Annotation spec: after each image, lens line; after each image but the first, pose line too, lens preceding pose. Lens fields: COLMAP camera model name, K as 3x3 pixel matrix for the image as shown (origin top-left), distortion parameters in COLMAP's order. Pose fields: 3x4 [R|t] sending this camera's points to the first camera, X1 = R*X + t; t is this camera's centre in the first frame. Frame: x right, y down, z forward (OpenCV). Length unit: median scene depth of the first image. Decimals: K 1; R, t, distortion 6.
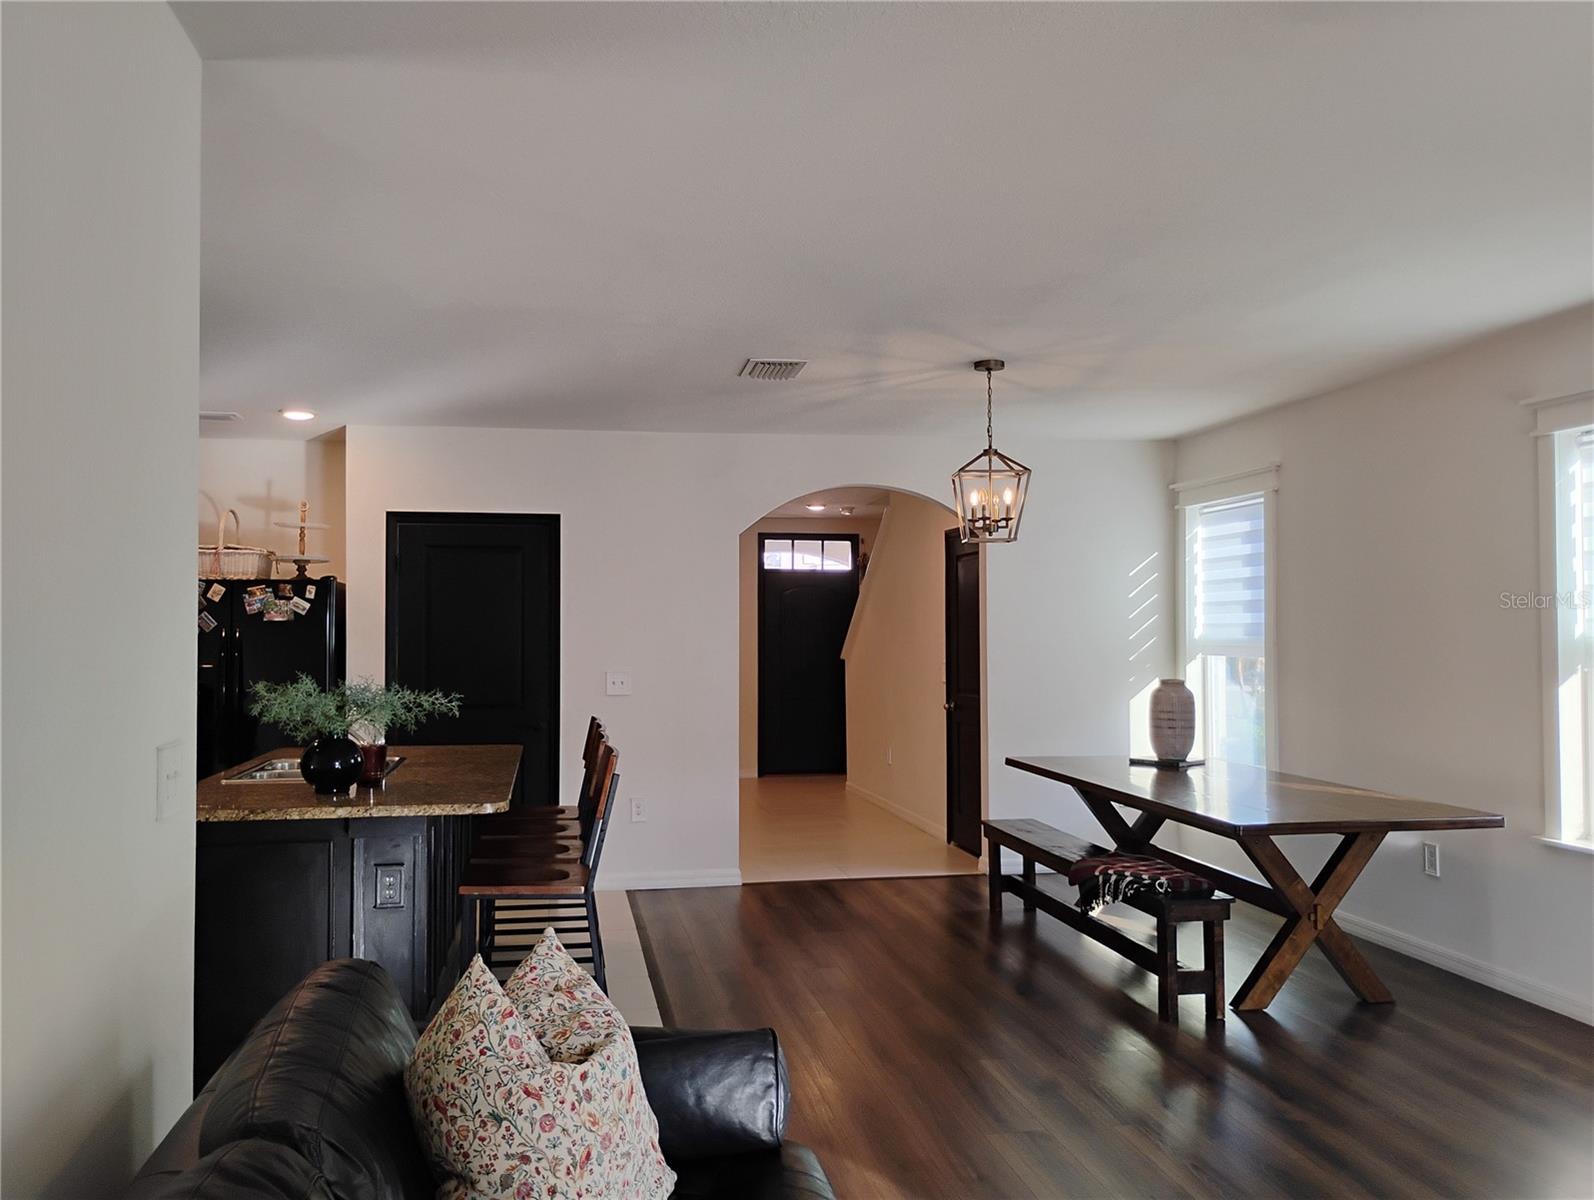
lens RADIAL K [[1326.6, 0, 797.3], [0, 1326.6, 592.4], [0, 0, 1]] dist [0.071574, -0.107942]
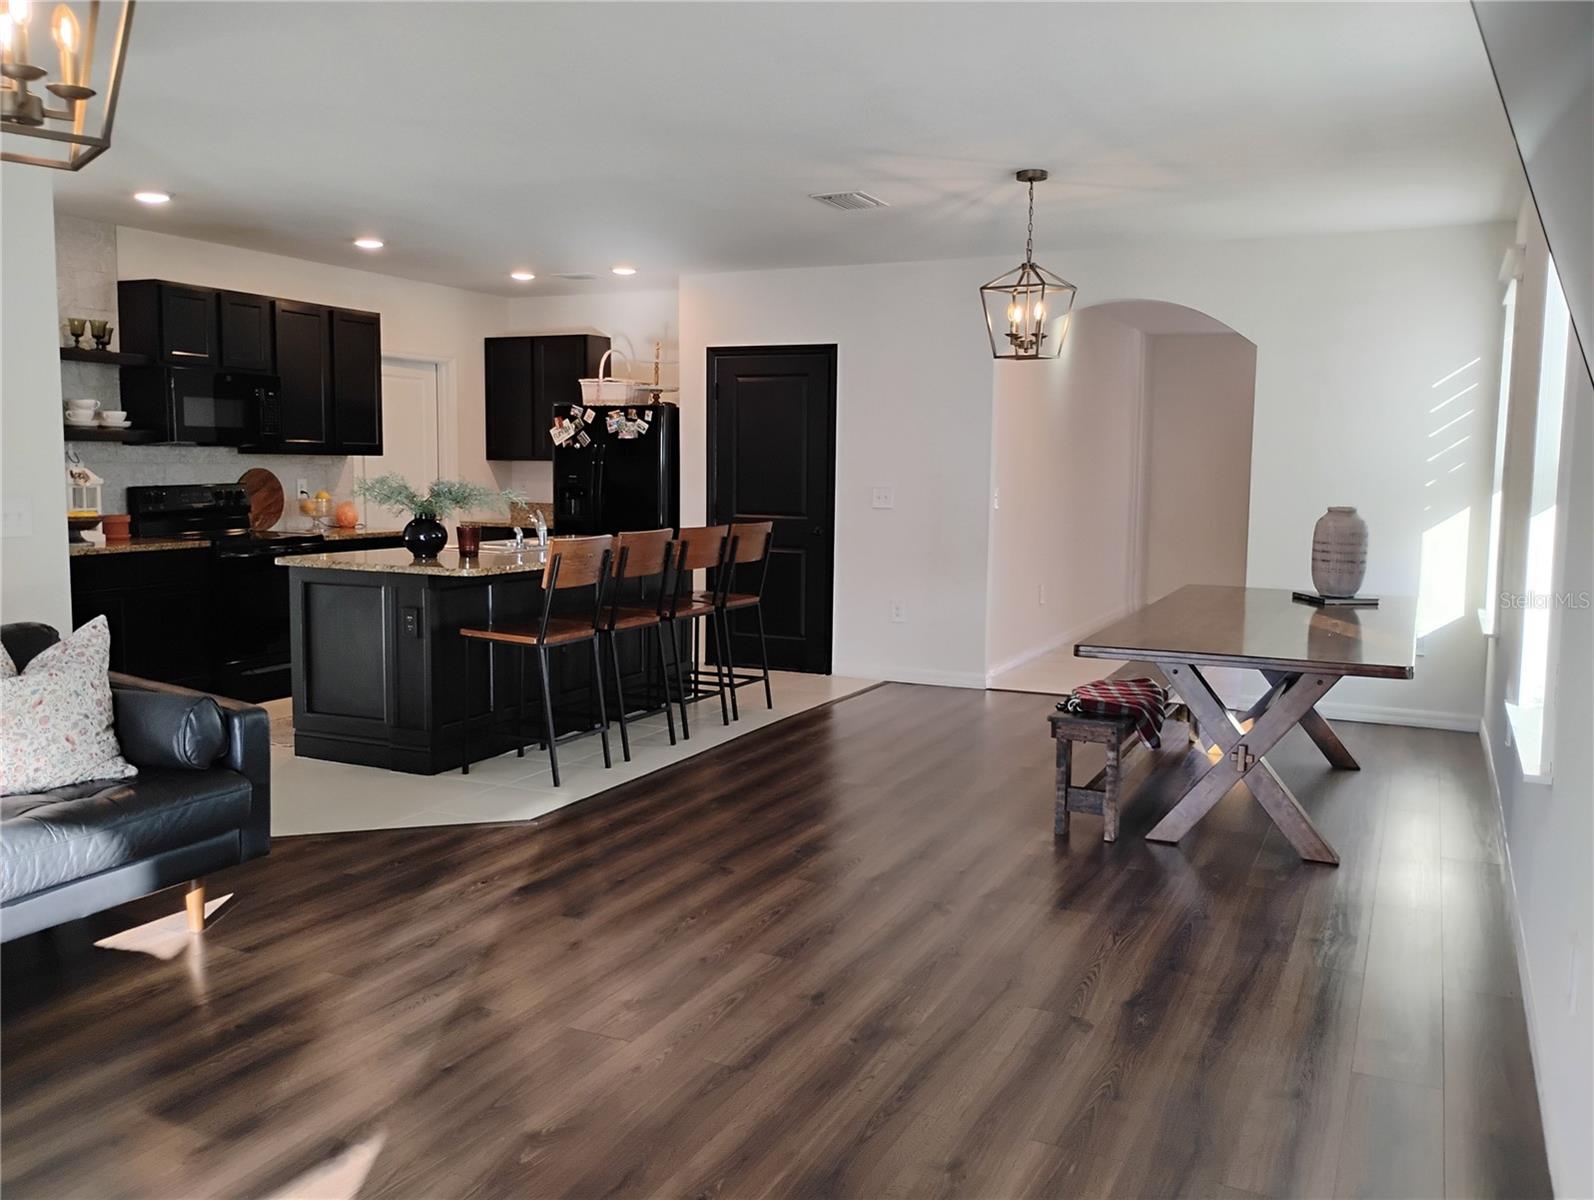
lens RADIAL K [[1337.9, 0, 798.0], [0, 1337.9, 594.1], [0, 0, 1]] dist [0.057343, -0.088180]
pose [[0.810979, 0.070912, -0.580762, 0.488625], [0.004751, 0.991797, 0.127734, 0.006120], [0.585056, -0.106349, 0.803990, 0.059278]]
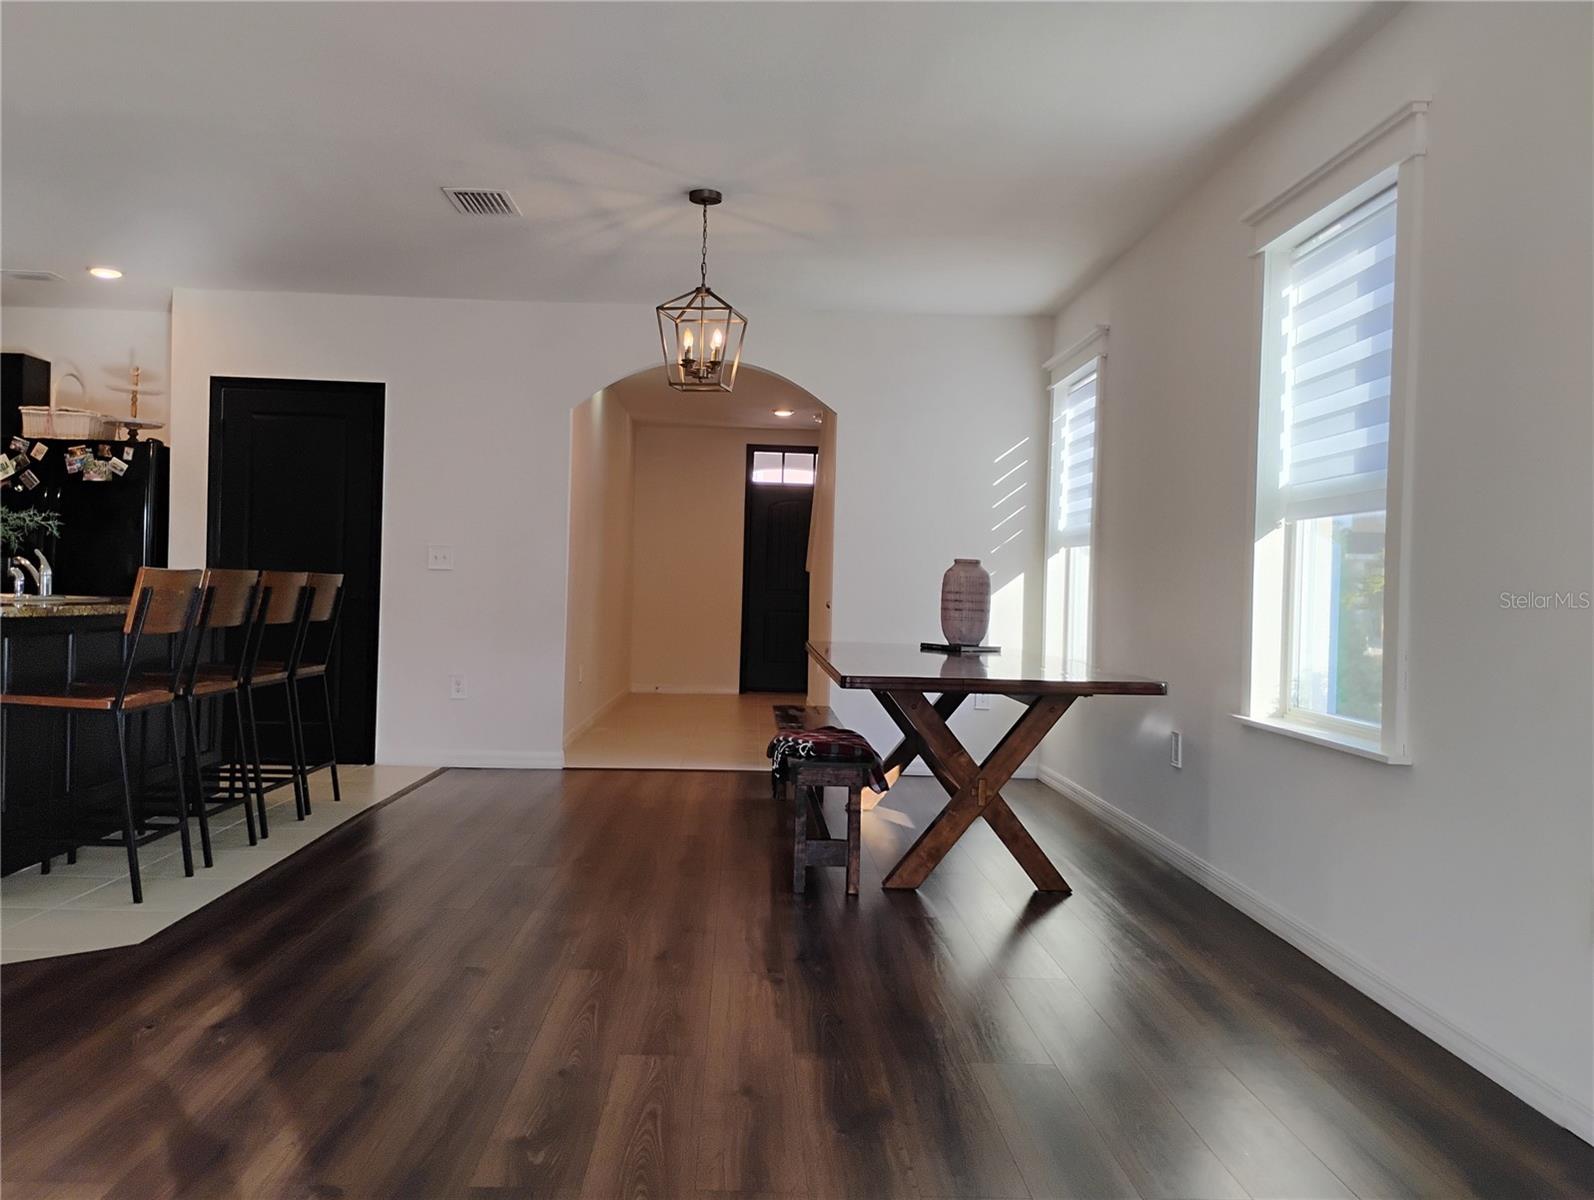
lens RADIAL K [[1326.6, 0, 797.3], [0, 1326.6, 592.4], [0, 0, 1]] dist [0.071574, -0.107942]
pose [[0.989372, 0.030102, -0.142260, 0.282547], [-0.025670, 0.999129, 0.032886, 0.058451], [0.143126, -0.028884, 0.989283, 0.069349]]
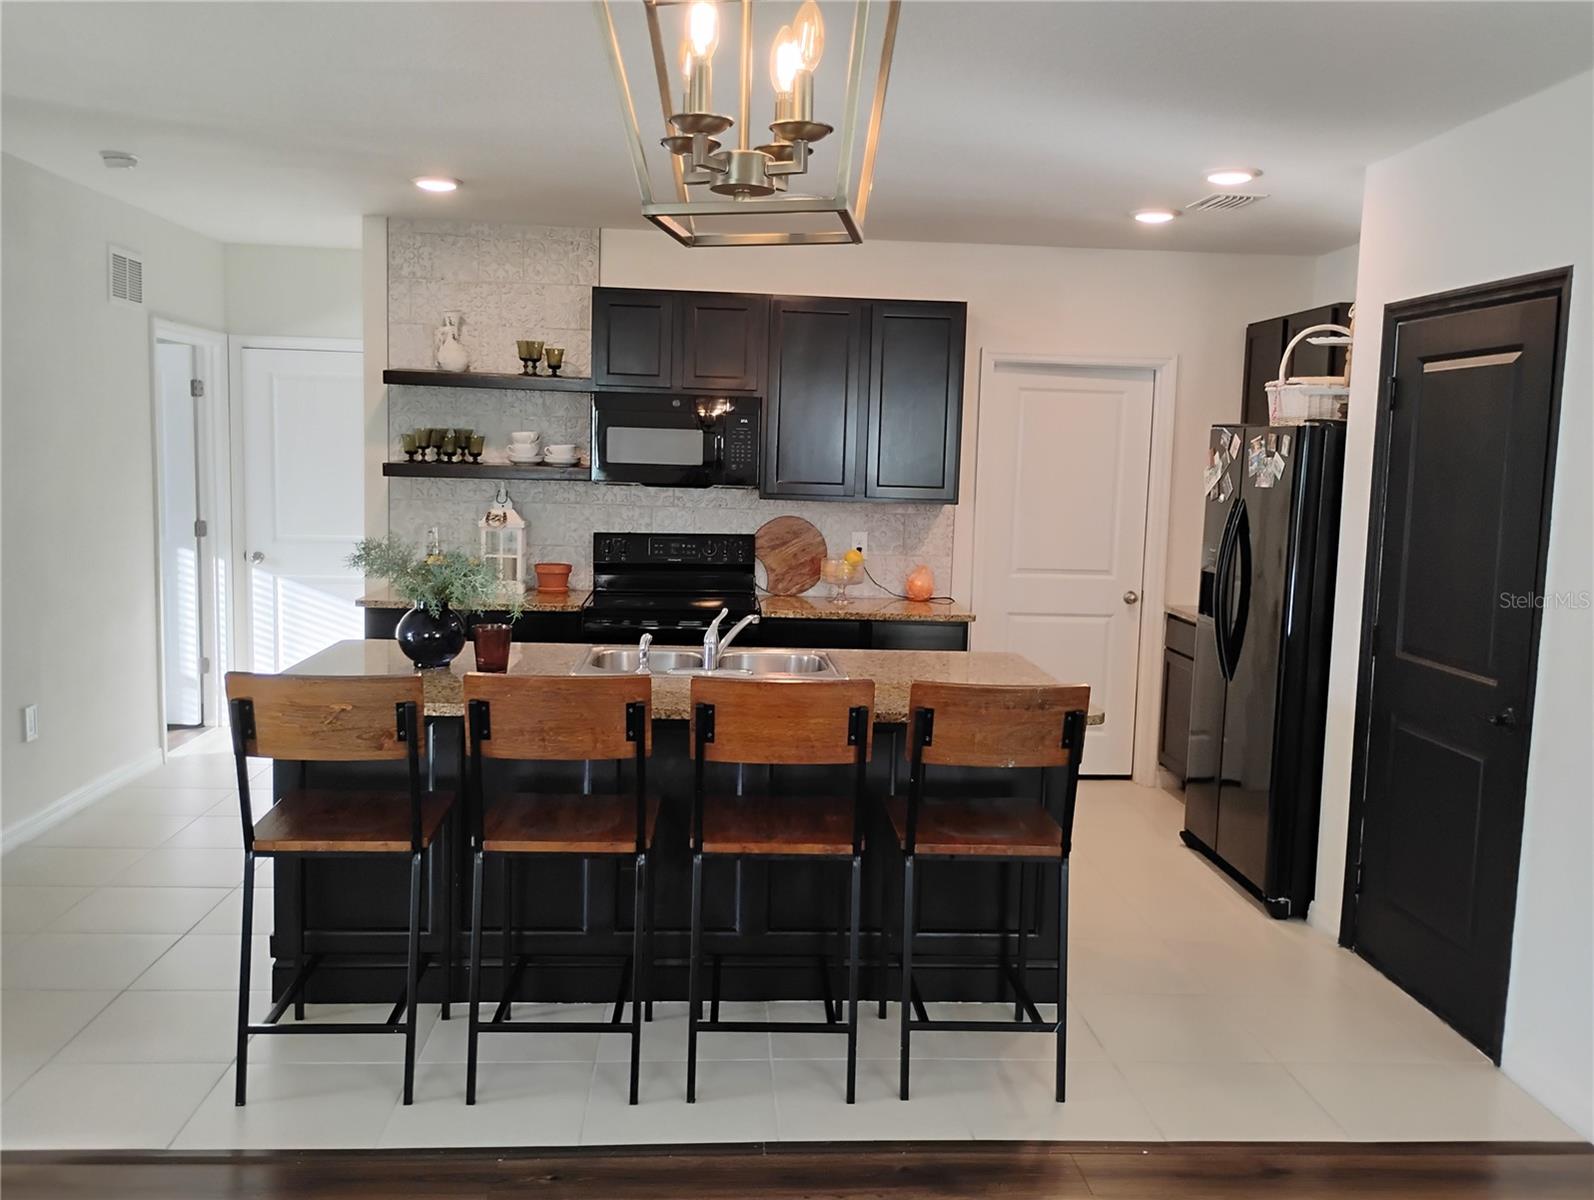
lens RADIAL K [[1326.6, 0, 797.3], [0, 1326.6, 592.4], [0, 0, 1]] dist [0.071574, -0.107942]
pose [[-0.111376, 0.101389, -0.988593, 0.323581], [0.000988, 0.994793, 0.101913, 0.004354], [0.993778, 0.010374, -0.110896, 0.837532]]
